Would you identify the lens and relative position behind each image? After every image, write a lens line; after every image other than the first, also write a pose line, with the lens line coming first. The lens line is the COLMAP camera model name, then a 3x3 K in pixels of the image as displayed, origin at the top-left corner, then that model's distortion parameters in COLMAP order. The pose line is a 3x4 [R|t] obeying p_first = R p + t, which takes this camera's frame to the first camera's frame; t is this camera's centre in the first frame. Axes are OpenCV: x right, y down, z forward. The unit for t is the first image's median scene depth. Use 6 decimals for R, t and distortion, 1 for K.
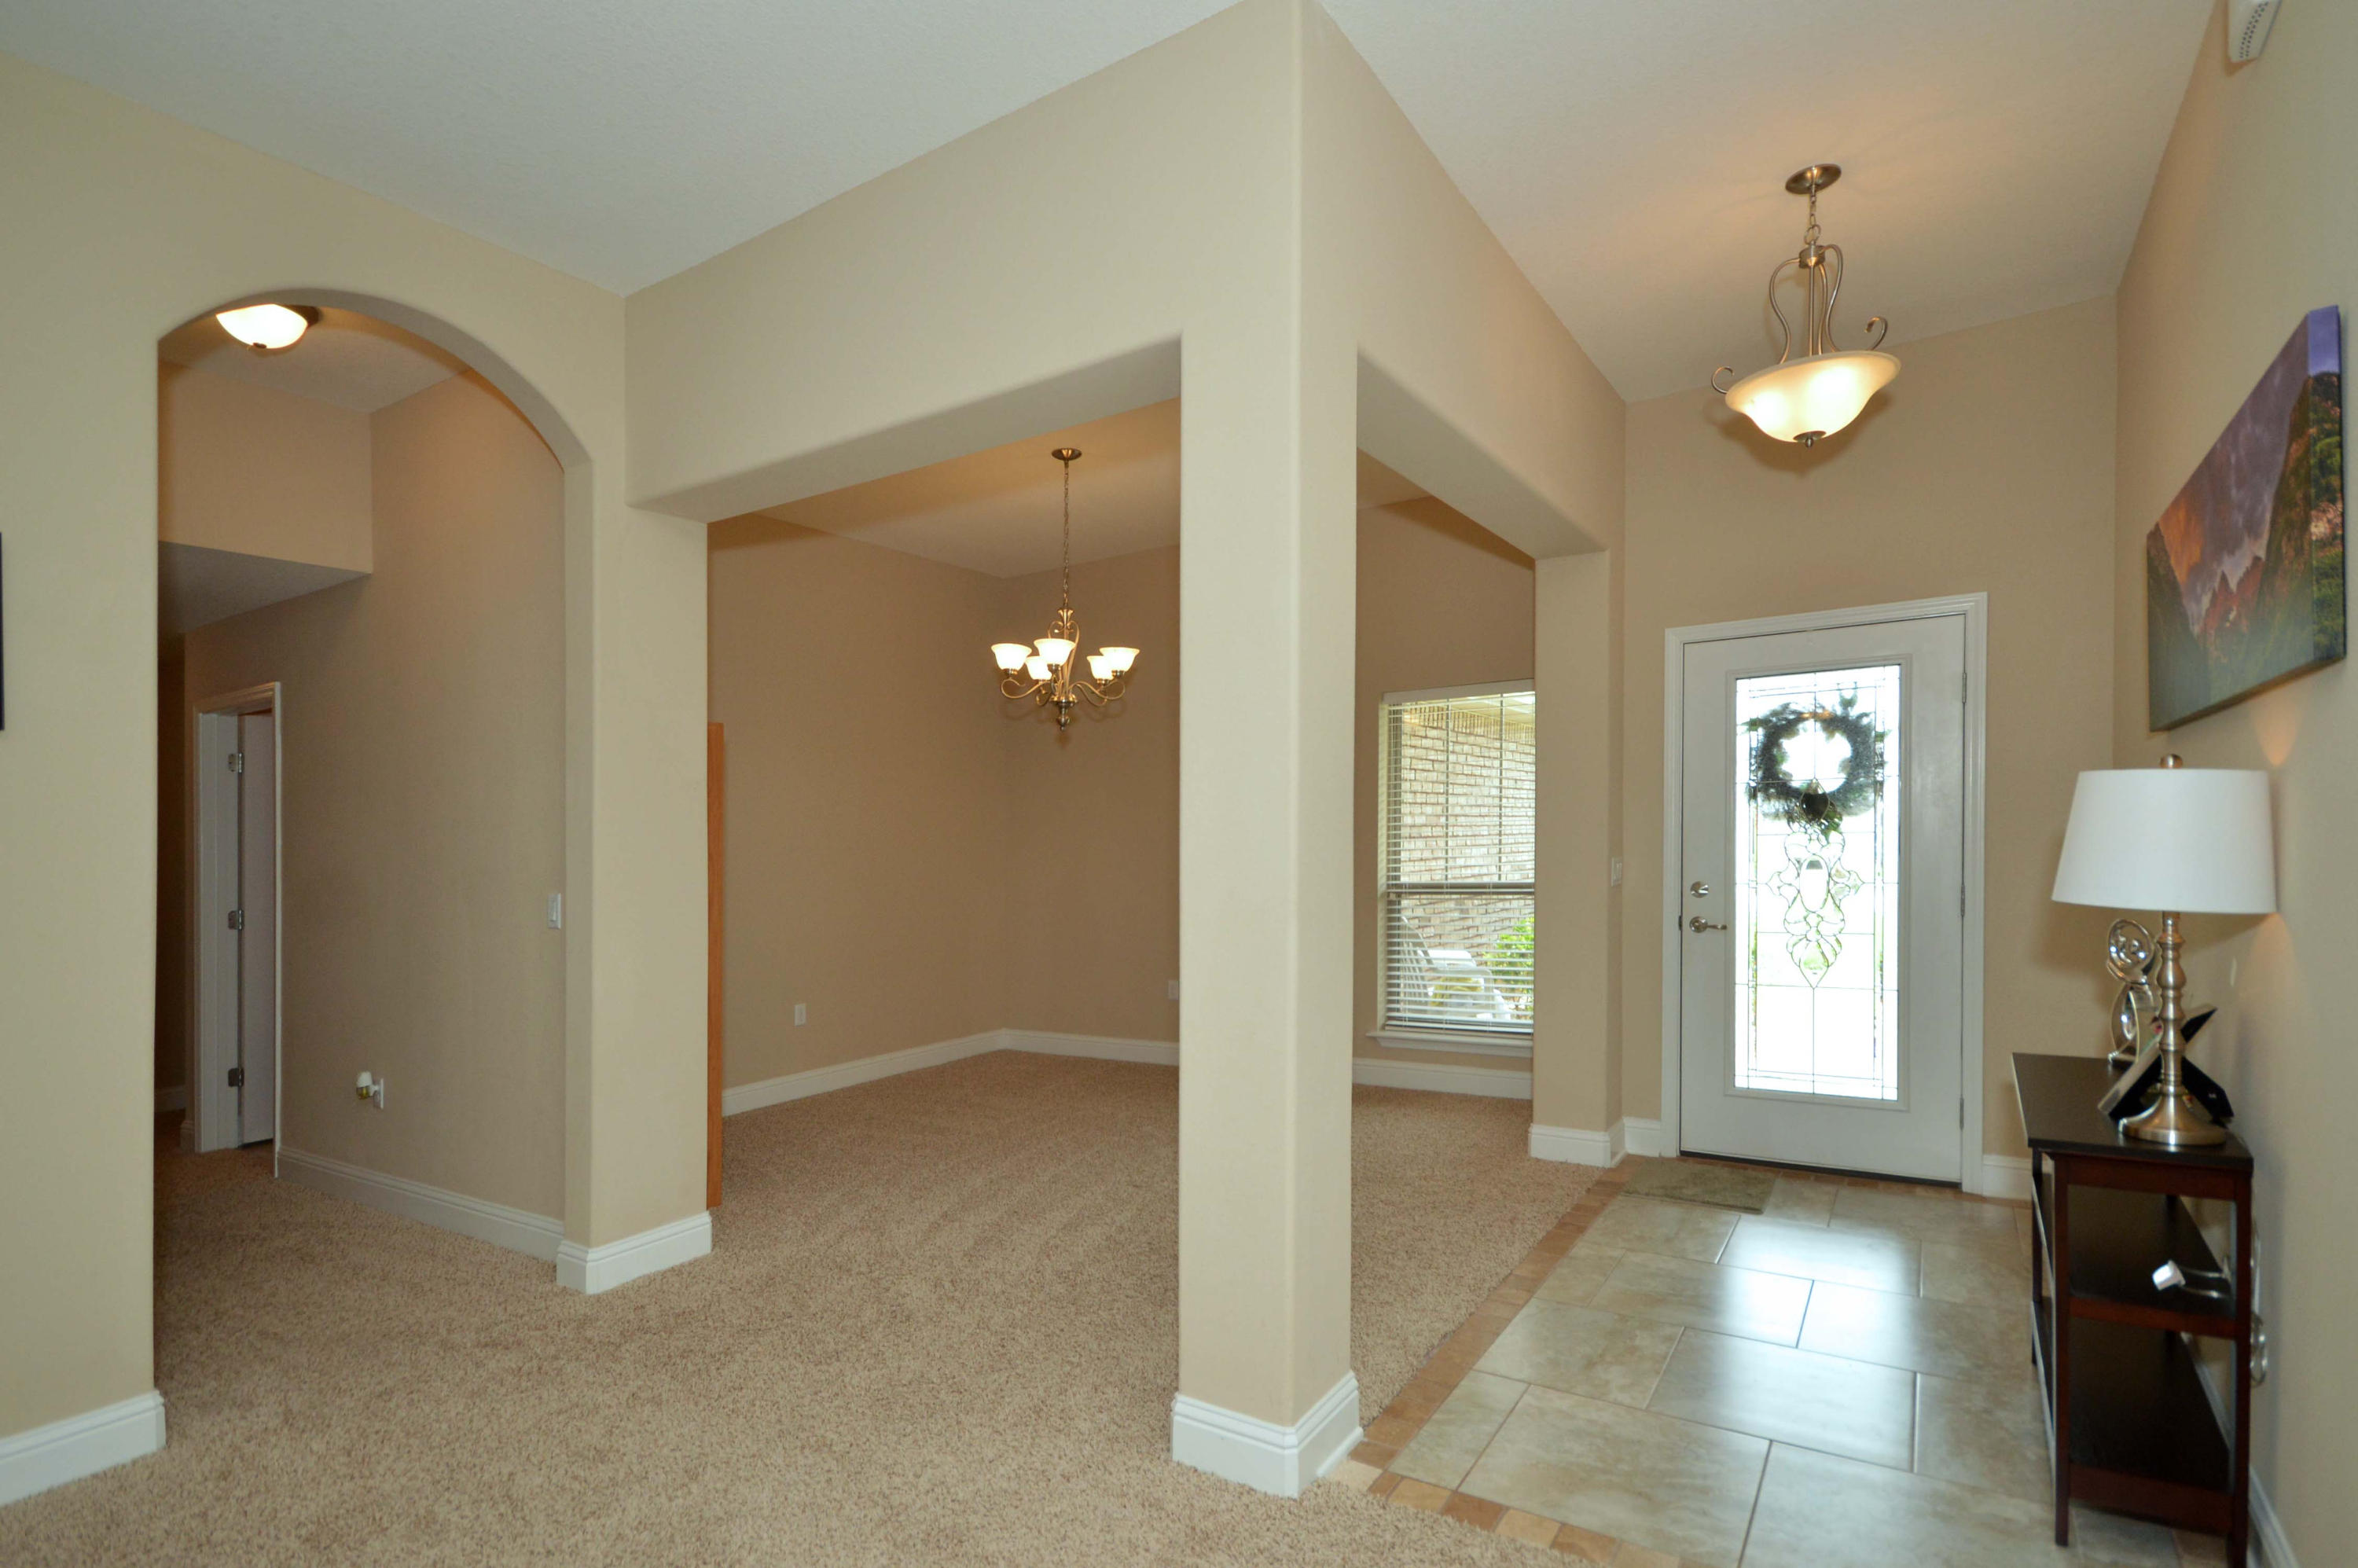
lens RADIAL K [[1123.9, 0, 1176.9], [0, 1123.9, 774.1], [0, 0, 1]] dist [0.024945, -0.015379]
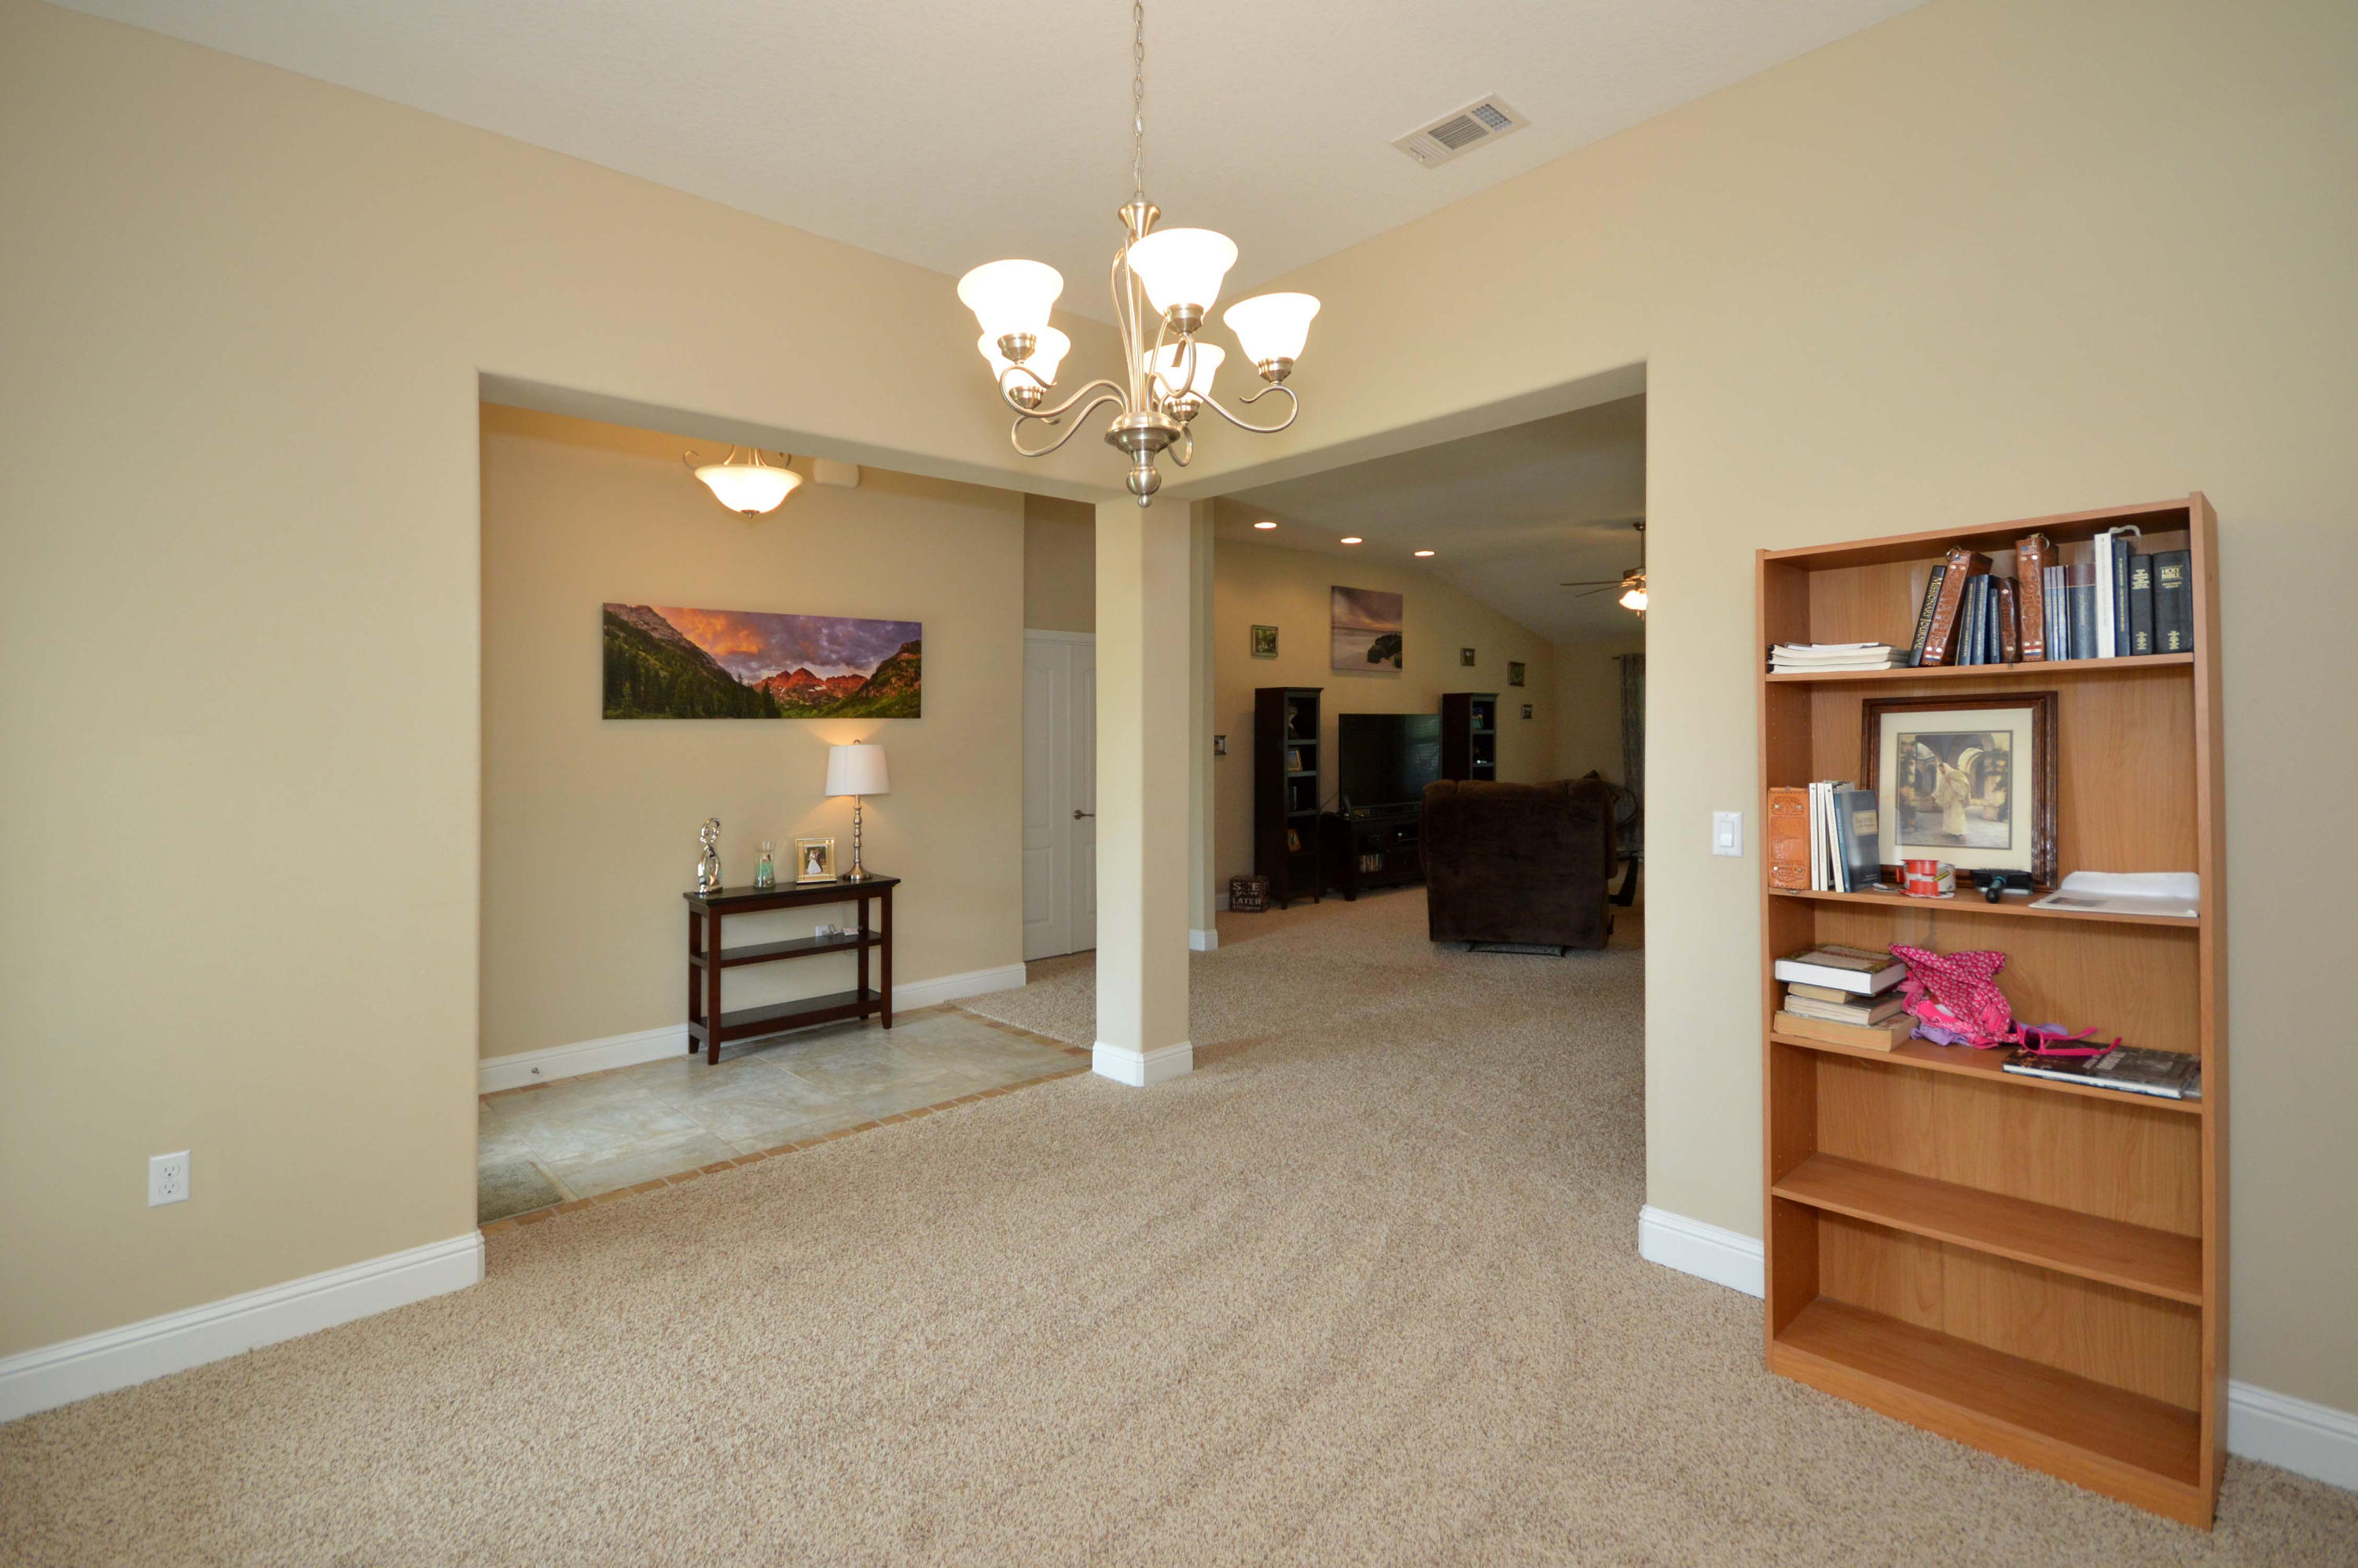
lens RADIAL K [[1116.5, 0, 1124.7], [0, 1116.5, 784.2], [0, 0, 1]] dist [-0.013077, -0.000085]
pose [[-0.964623, 0.037592, 0.260940, -0.178374], [0.030812, 0.999074, -0.030025, 0.077521], [-0.261827, -0.020923, -0.964888, 1.425934]]
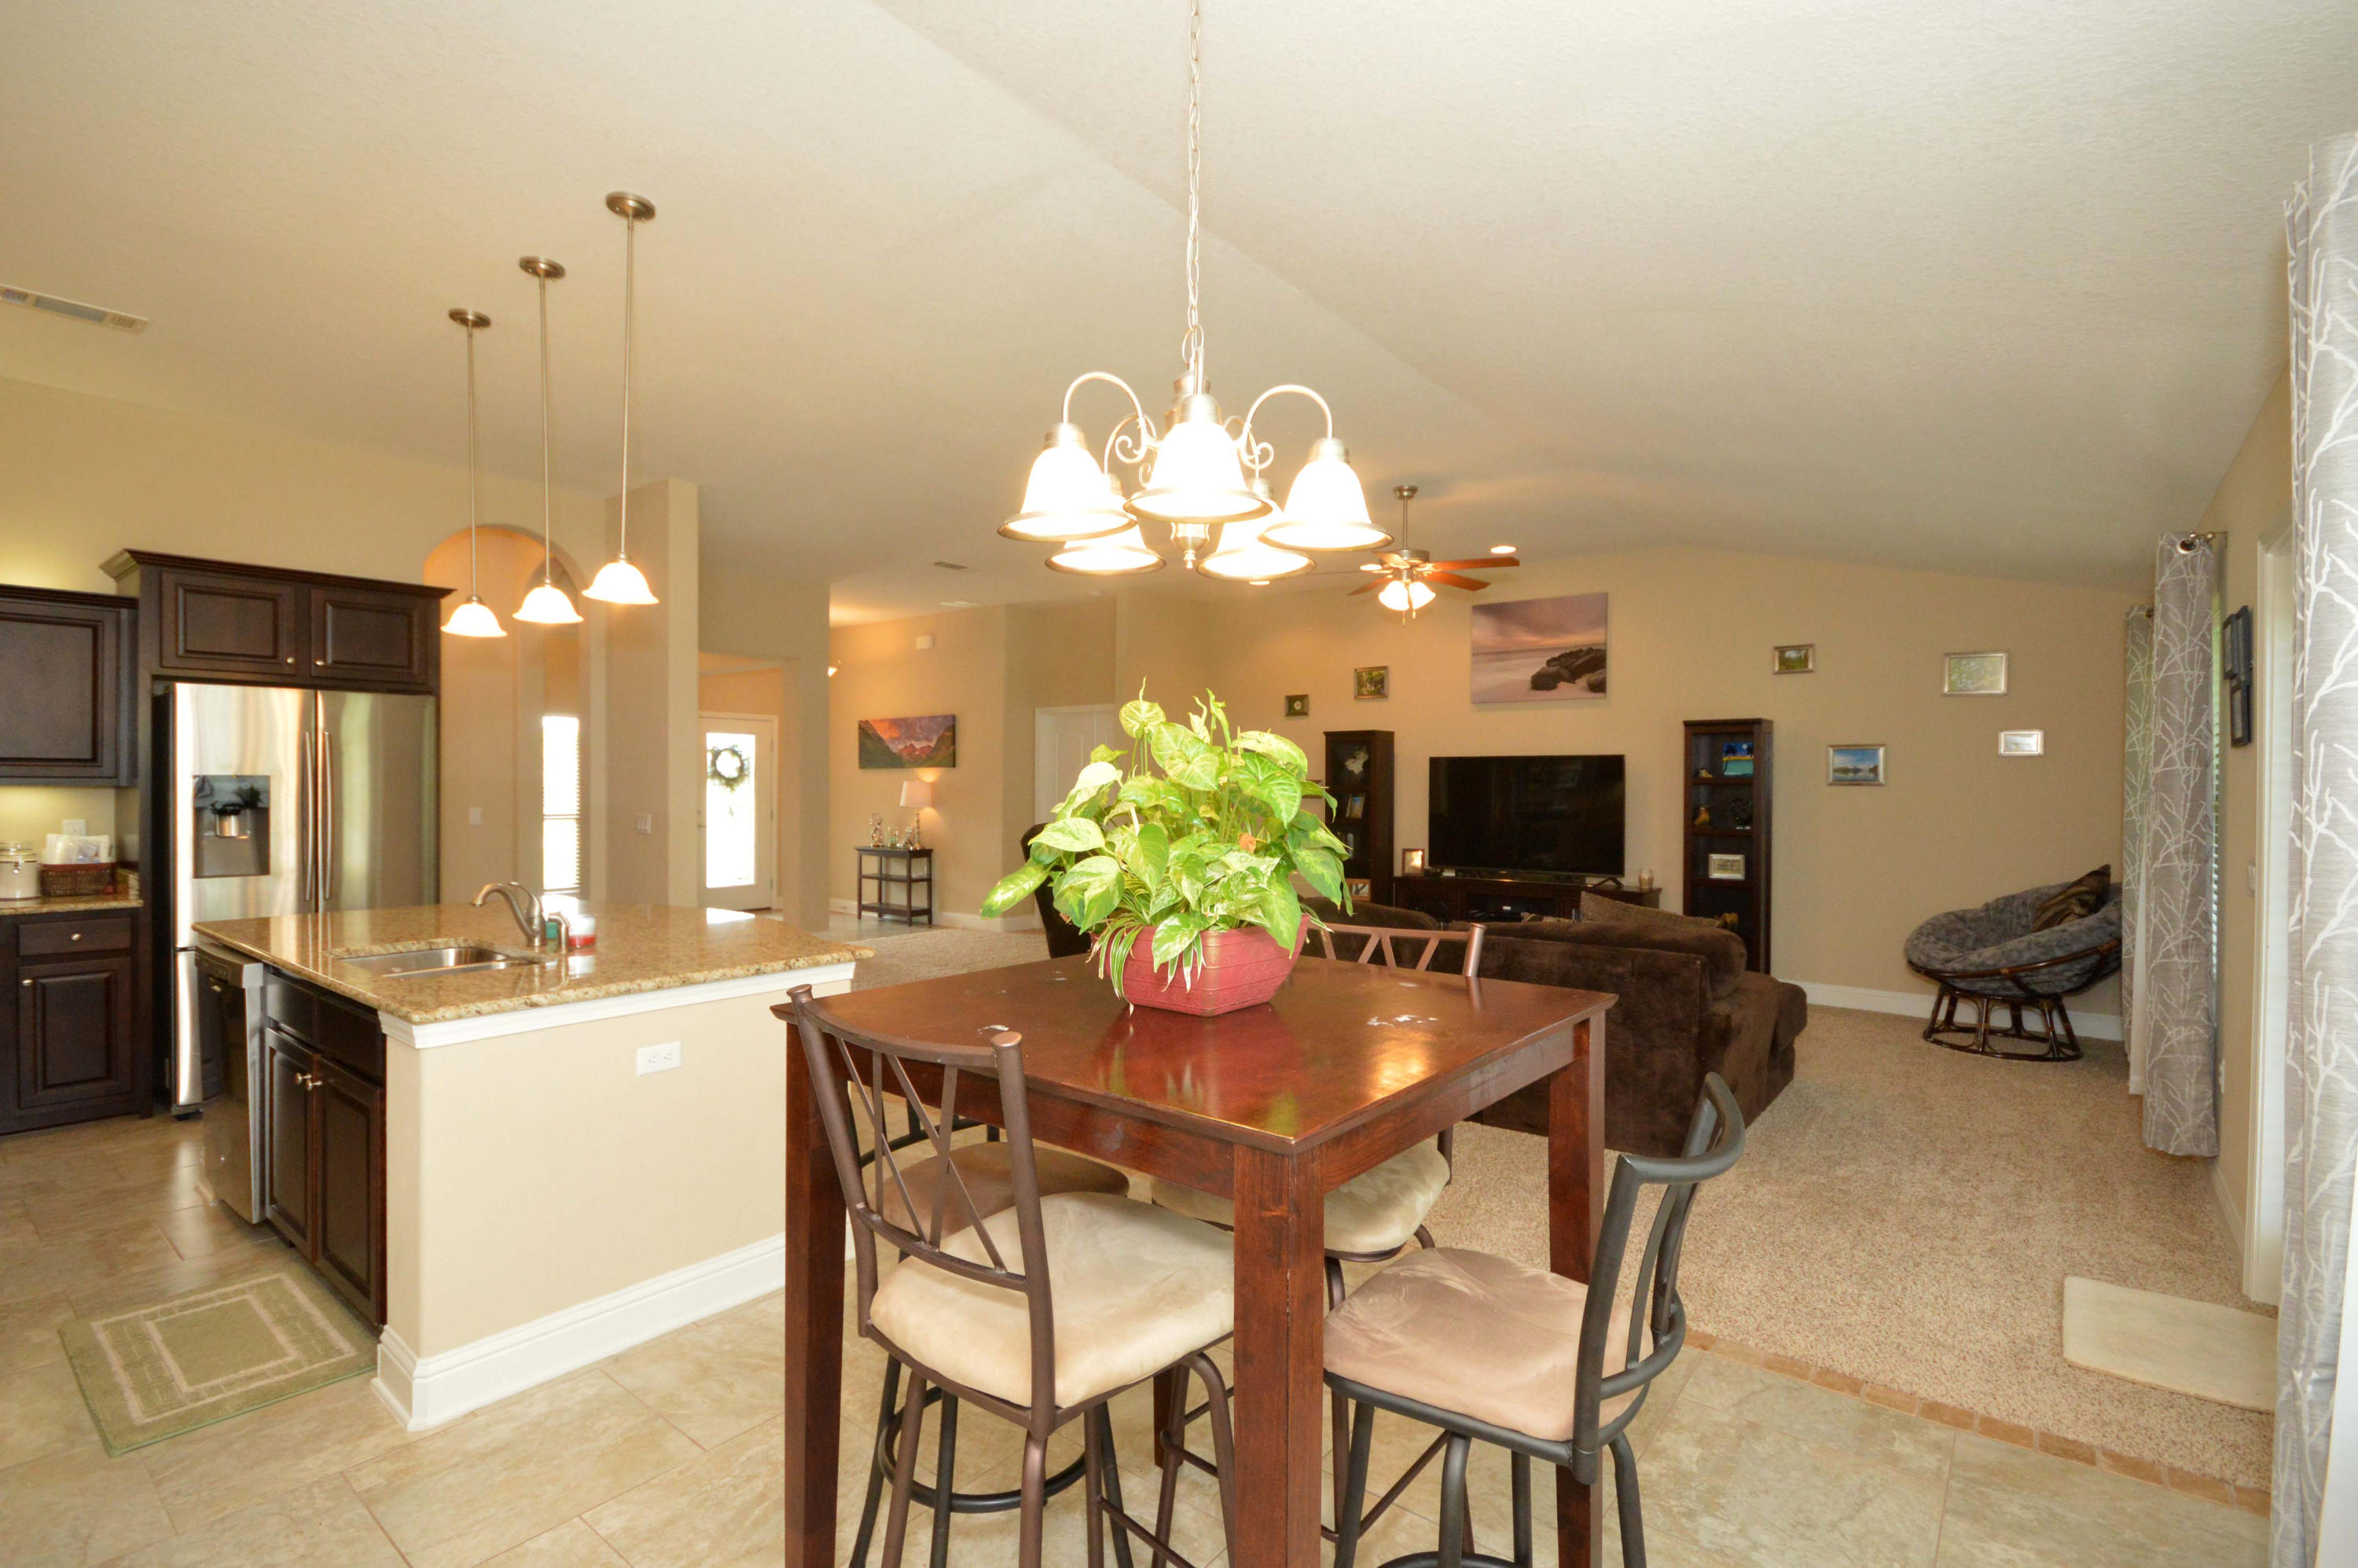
lens RADIAL K [[1086.1, 0, 1157.2], [0, 1086.1, 787.4], [0, 0, 1]] dist [-0.001744, -0.000269]
pose [[0.106924, 0.027339, 0.993891, -1.700298], [-0.068830, 0.997427, -0.020032, 0.017929], [-0.991882, -0.066268, 0.108531, -0.284767]]
